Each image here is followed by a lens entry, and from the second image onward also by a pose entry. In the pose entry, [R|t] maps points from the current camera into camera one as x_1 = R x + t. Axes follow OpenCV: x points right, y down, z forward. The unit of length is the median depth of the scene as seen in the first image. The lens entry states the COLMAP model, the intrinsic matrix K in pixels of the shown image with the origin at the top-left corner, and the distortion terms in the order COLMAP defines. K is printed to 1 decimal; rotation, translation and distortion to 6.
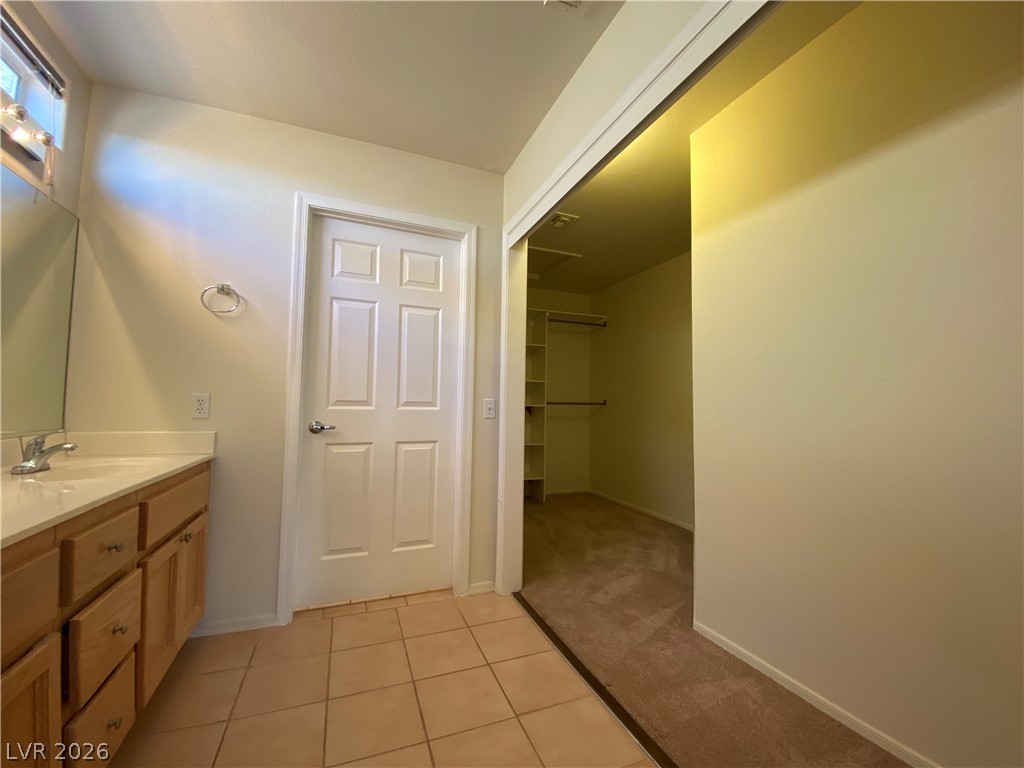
lens RADIAL K [[416.3, 0, 511.6], [0, 416.3, 390.8], [0, 0, 1]] dist [-0.003791, -0.002349]
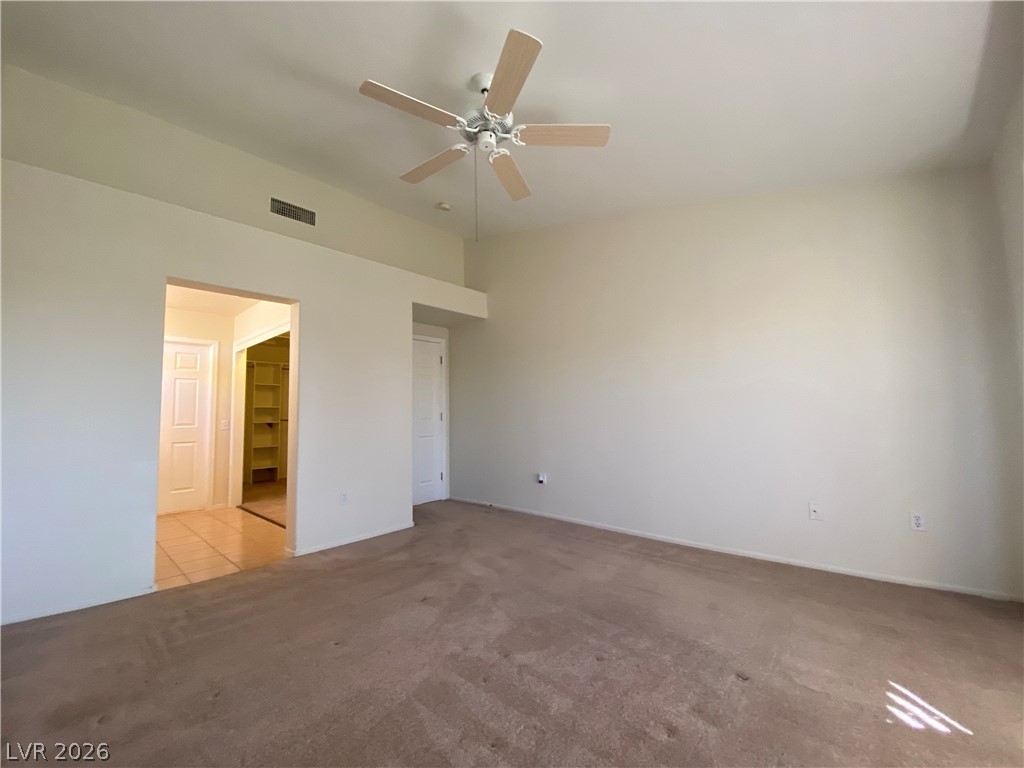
lens RADIAL K [[416.3, 0, 508.6], [0, 416.3, 382.4], [0, 0, 1]] dist [-0.003791, -0.002349]
pose [[0.874805, 0.004298, 0.484457, 0.193177], [0.004629, 0.999841, -0.017230, -0.138654], [-0.484454, 0.017316, 0.874645, -1.648865]]
